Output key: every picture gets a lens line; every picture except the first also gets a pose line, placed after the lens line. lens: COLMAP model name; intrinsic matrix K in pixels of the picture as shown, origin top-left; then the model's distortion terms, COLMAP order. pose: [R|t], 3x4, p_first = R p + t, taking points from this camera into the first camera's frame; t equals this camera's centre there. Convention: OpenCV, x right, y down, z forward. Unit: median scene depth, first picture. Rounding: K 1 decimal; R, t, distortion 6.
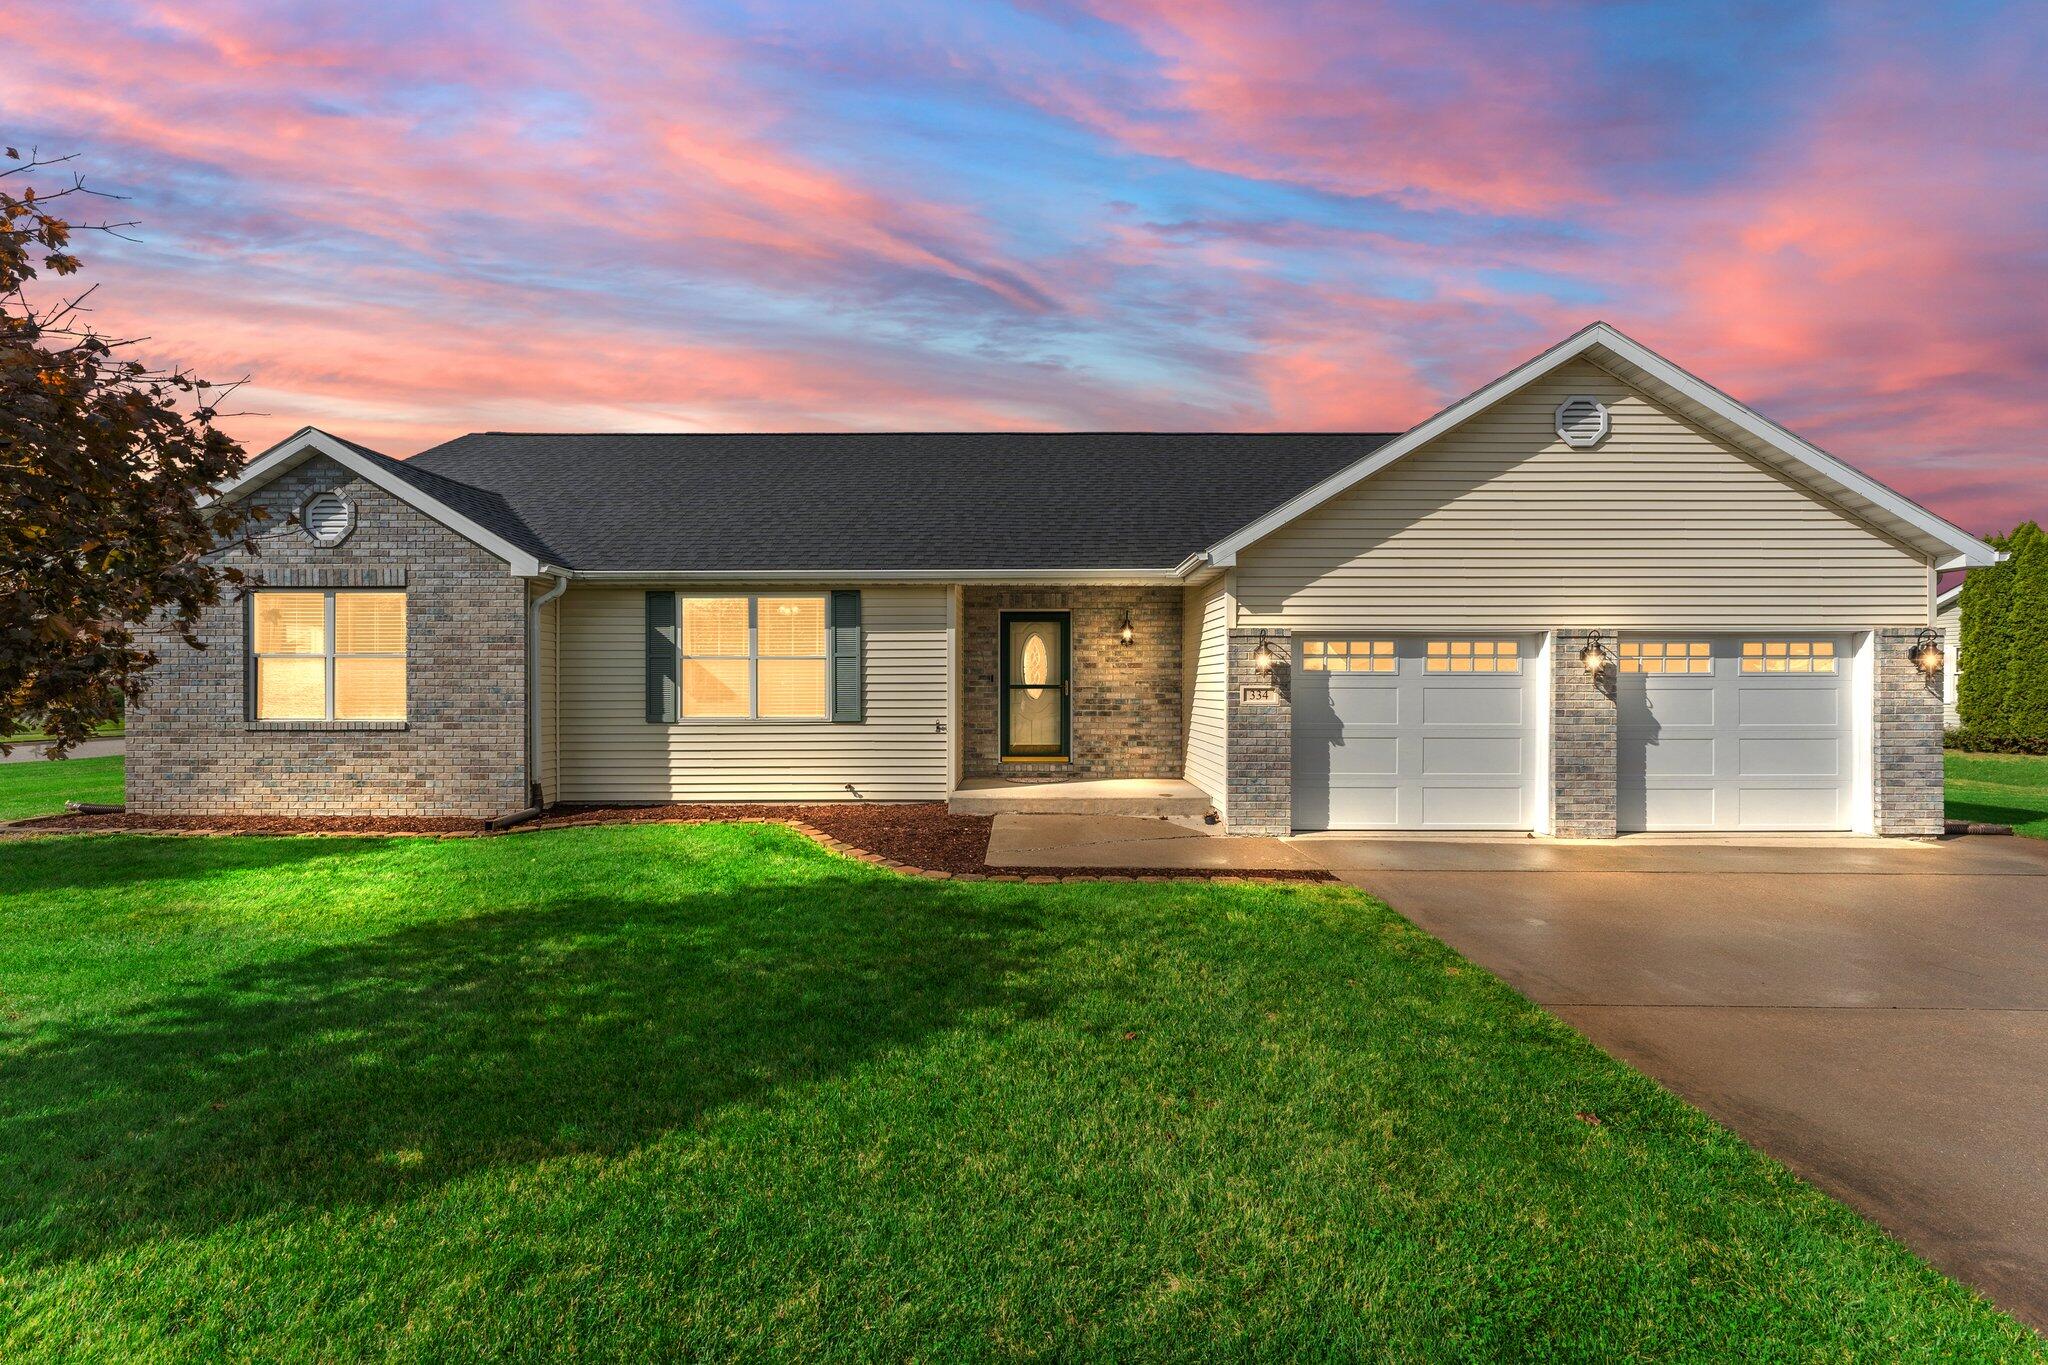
lens RADIAL K [[825.4, 0, 1021.4], [0, 825.4, 692.4], [0, 0, 1]] dist [0.001379, 0.000252]
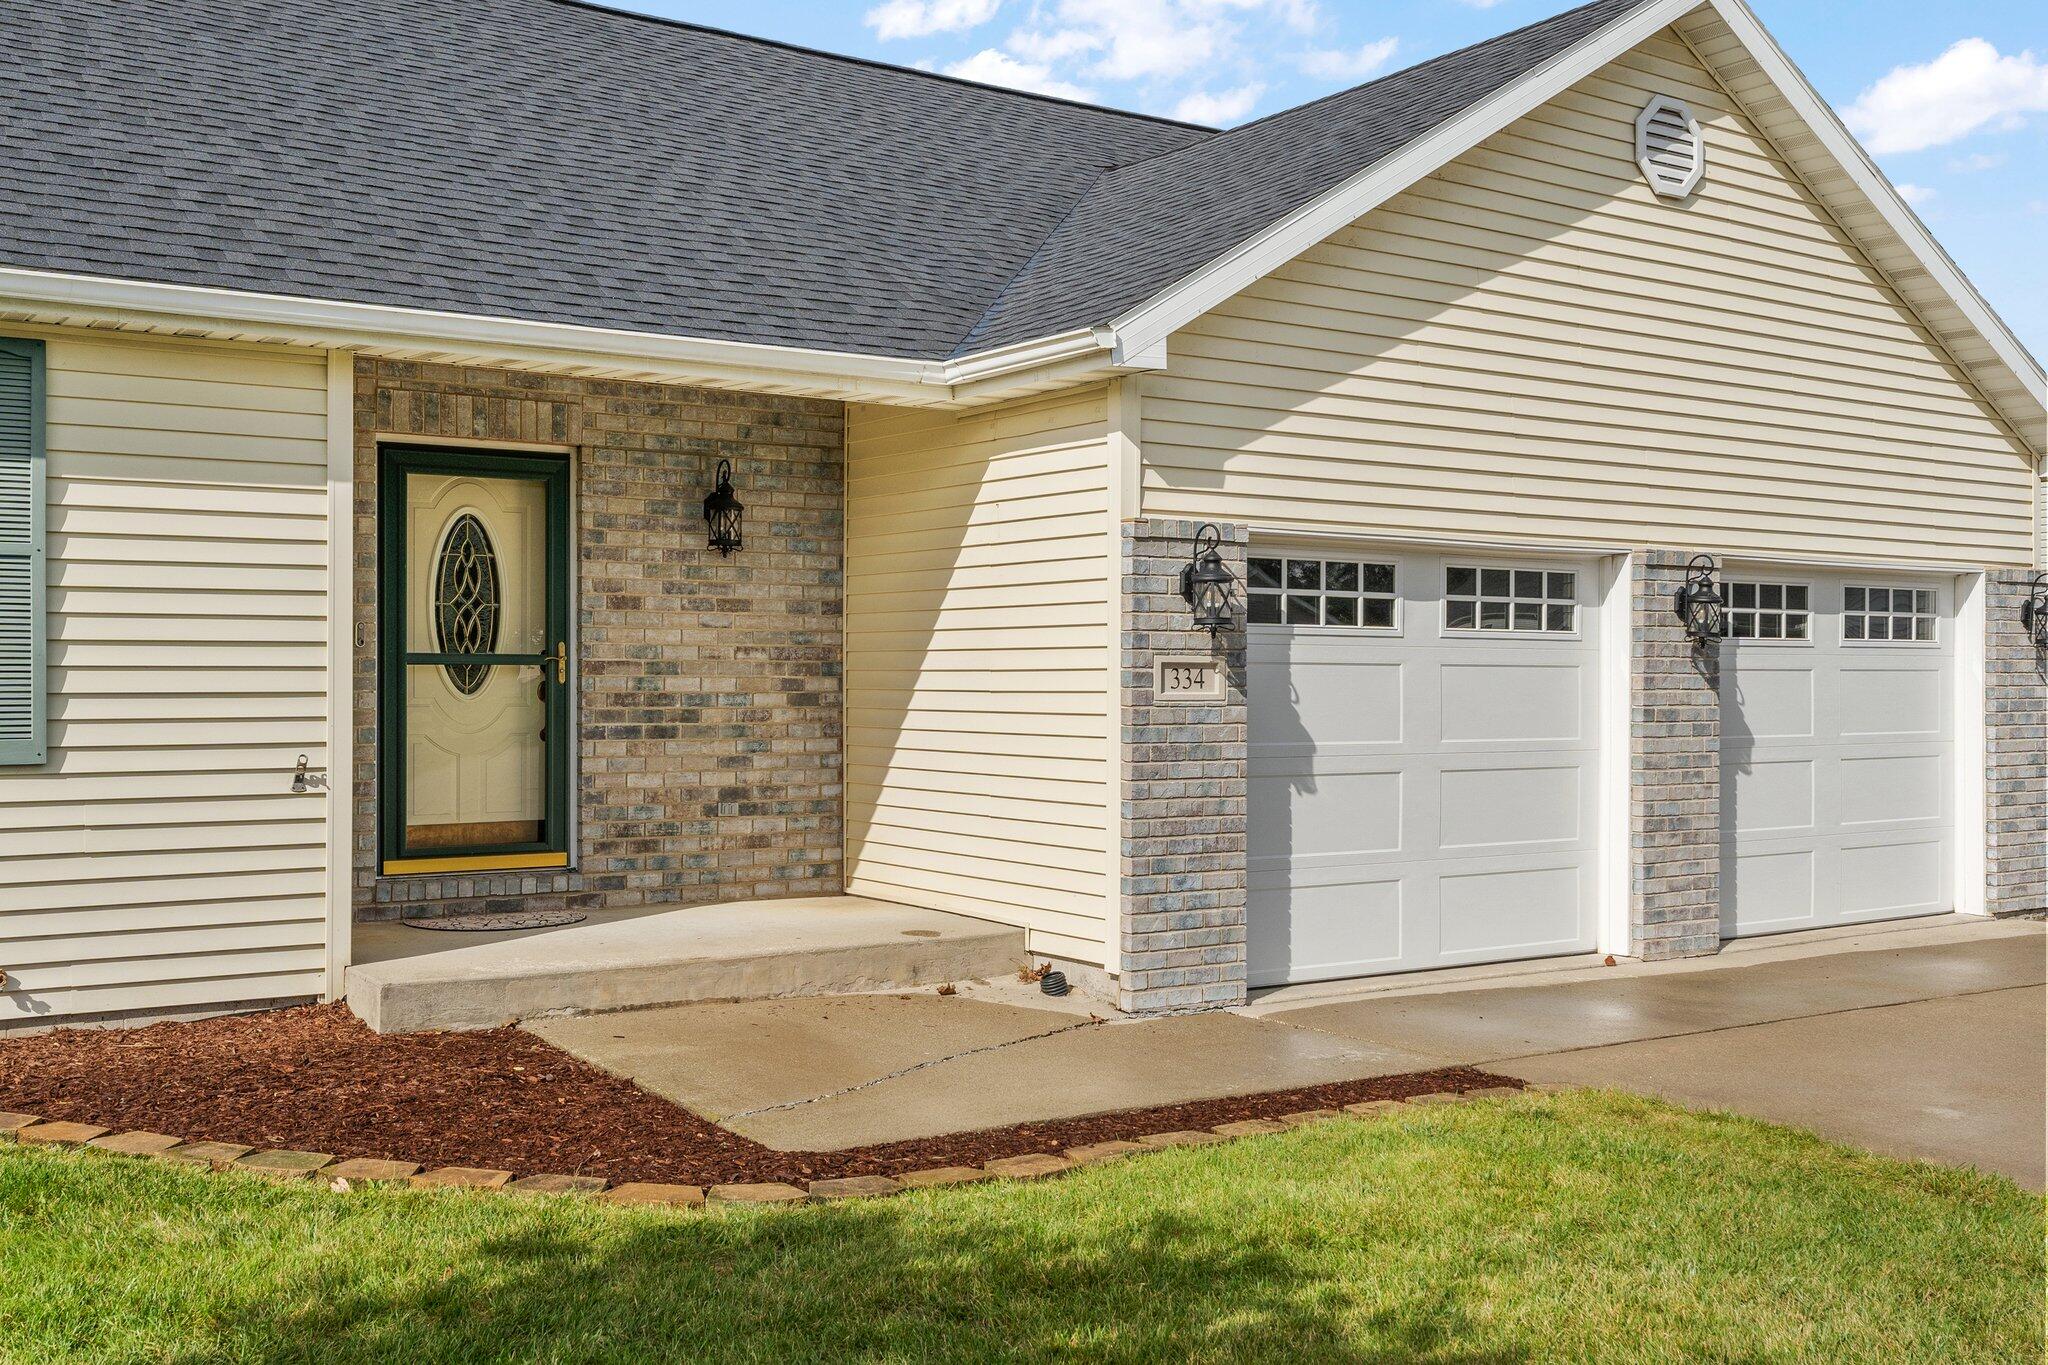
lens RADIAL K [[2050.1, 0, 1024.0], [0, 2050.1, 682.5], [0, 0, 1]] dist [-0.002863, -0.004960]
pose [[0.821260, 0.001008, 0.570554, -0.354826], [0.001632, 0.999990, -0.004116, 0.008825], [-0.570552, 0.004312, 0.821250, 0.171281]]
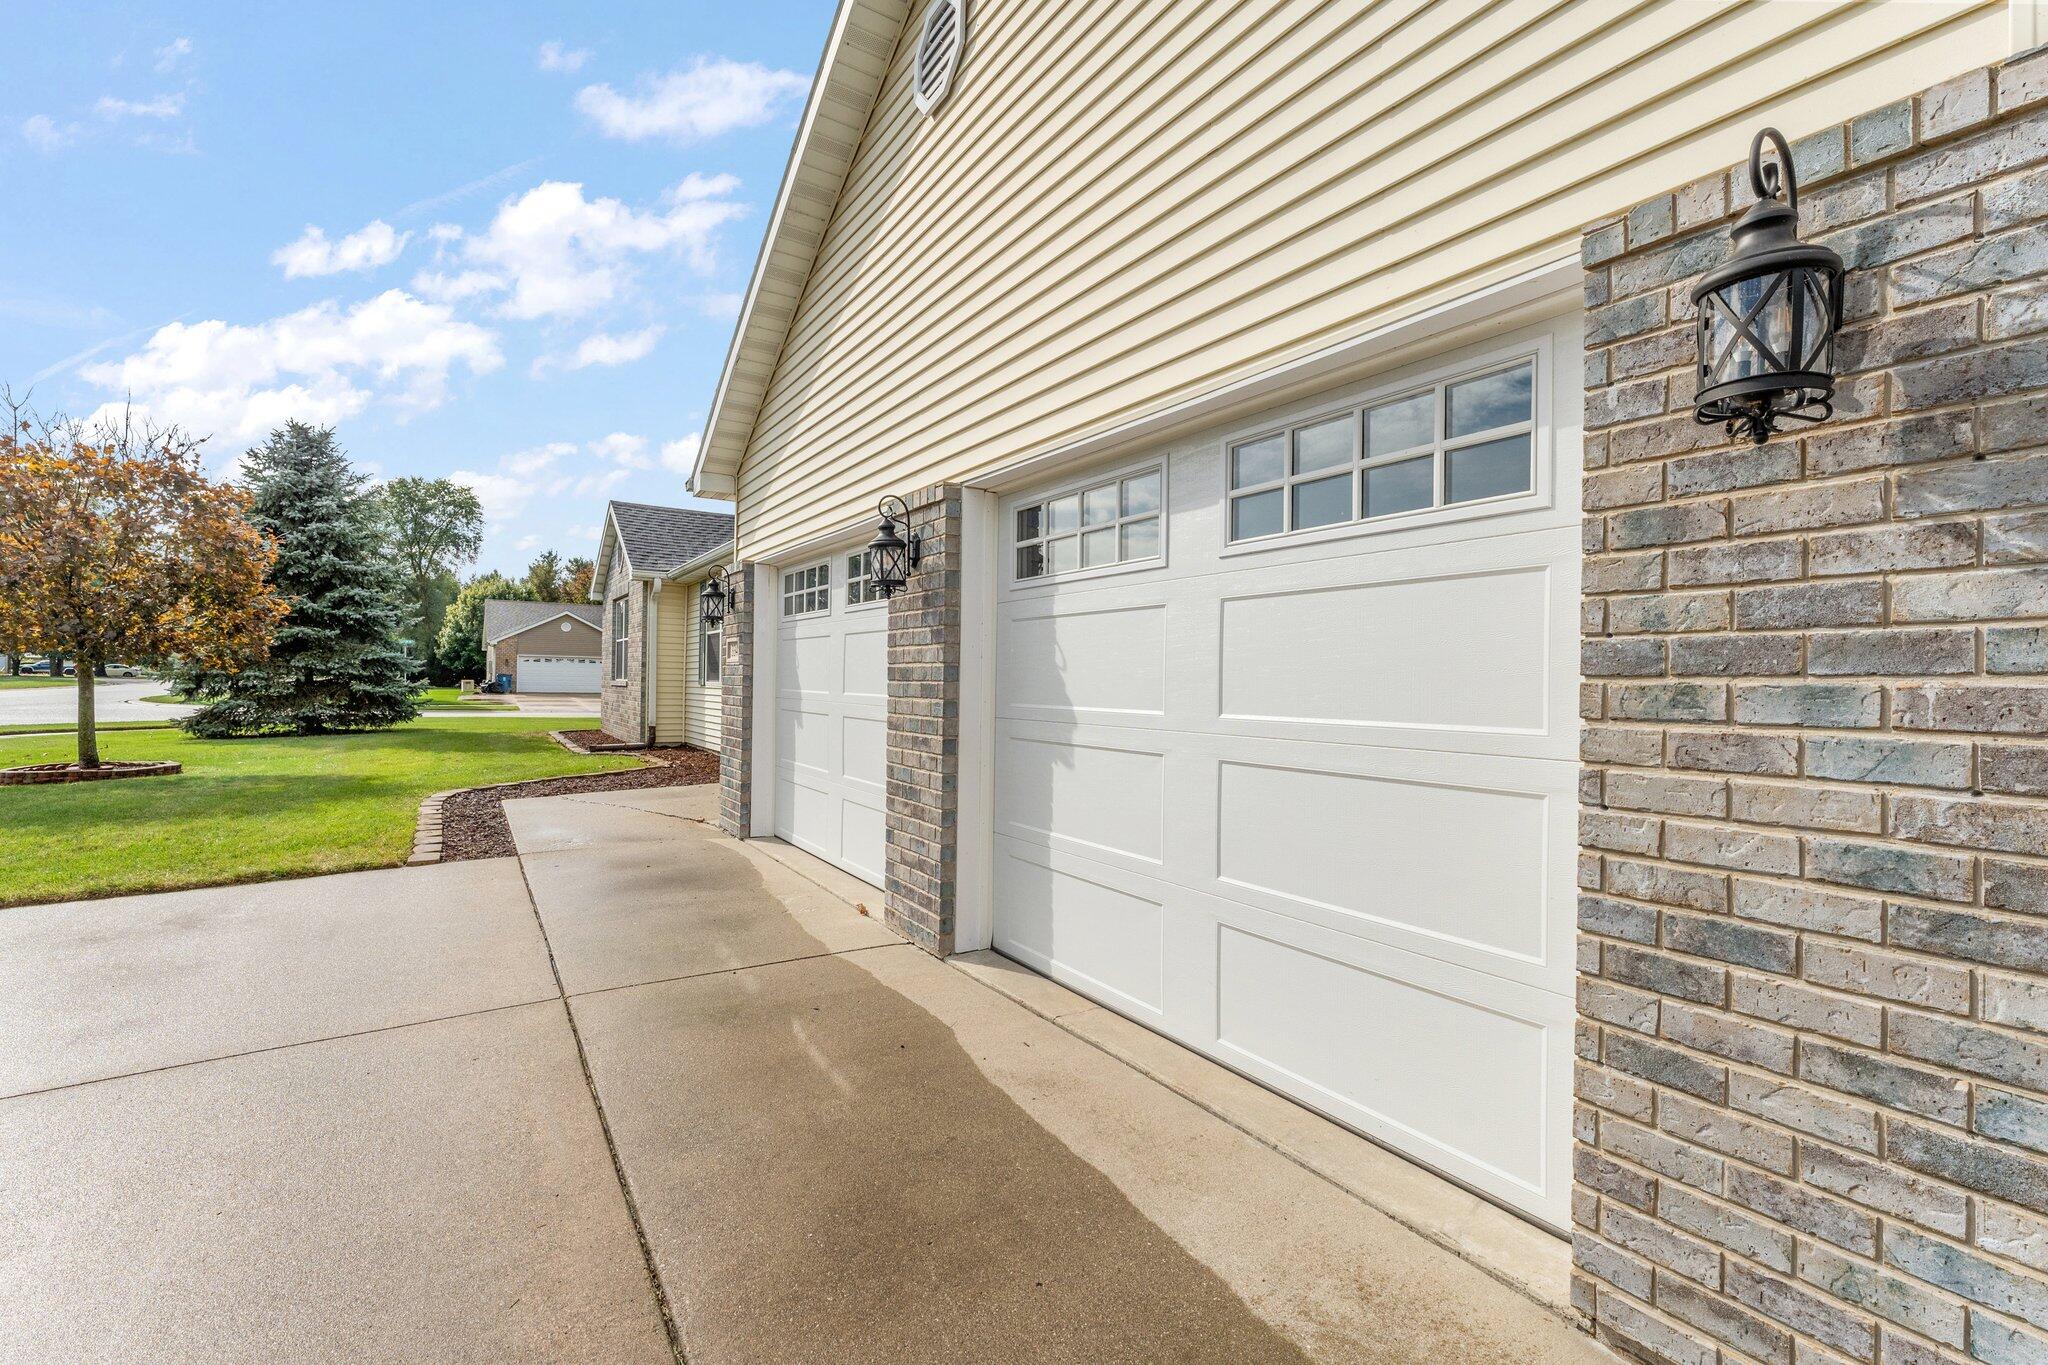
lens RADIAL K [[897.7, 0, 1024.0], [0, 897.7, 682.5], [0, 0, 1]] dist [-0.009392, 0.000356]
pose [[0.538877, 0.008563, -0.842341, 1.060620], [-0.022032, 0.999750, -0.003931, 0.028648], [0.842096, 0.020677, 0.538931, 0.722852]]
